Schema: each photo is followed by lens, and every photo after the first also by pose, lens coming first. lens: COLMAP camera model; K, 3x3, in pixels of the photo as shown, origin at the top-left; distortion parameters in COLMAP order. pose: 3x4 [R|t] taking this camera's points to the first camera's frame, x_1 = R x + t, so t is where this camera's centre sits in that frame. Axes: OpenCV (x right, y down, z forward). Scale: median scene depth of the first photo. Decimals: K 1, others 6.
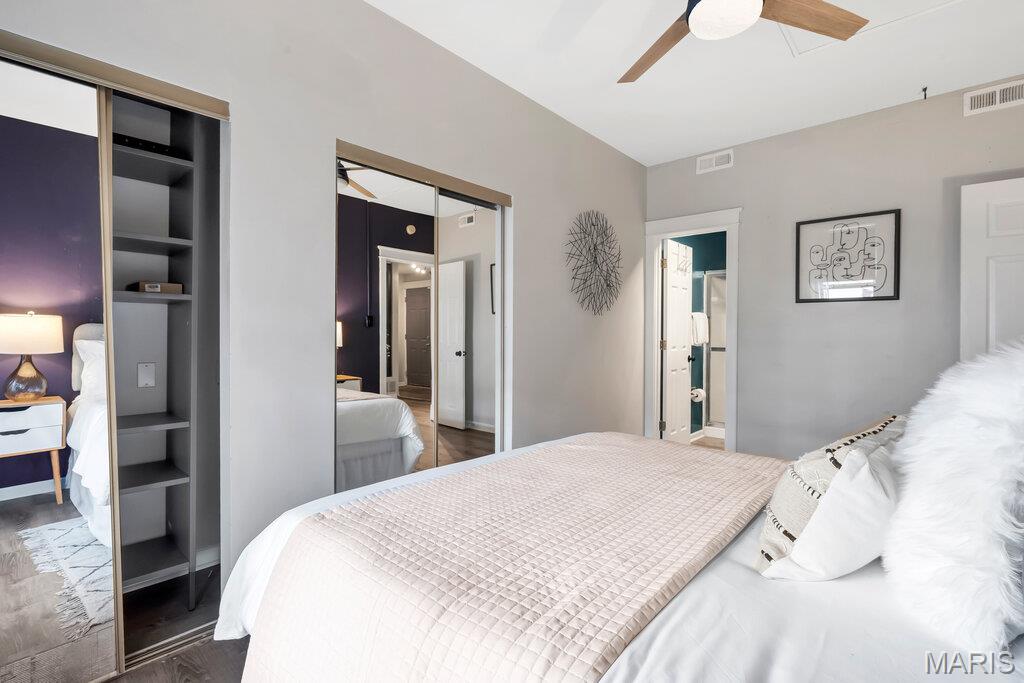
lens RADIAL K [[477.2, 0, 516.3], [0, 477.2, 344.3], [0, 0, 1]] dist [-0.005061, 0.003912]
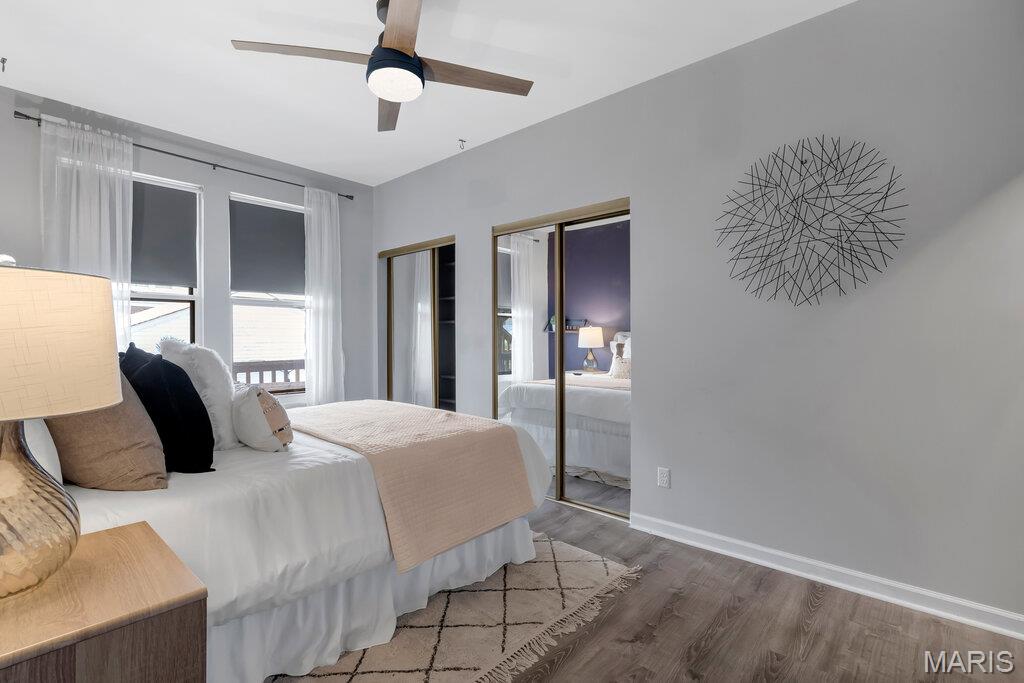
lens RADIAL K [[477.2, 0, 517.7], [0, 477.2, 336.0], [0, 0, 1]] dist [-0.005061, 0.003912]
pose [[-0.006155, -0.002817, -0.999977, 0.802056], [-0.015501, 0.999876, -0.002721, -0.015222], [0.999861, 0.015484, -0.006198, 0.642390]]
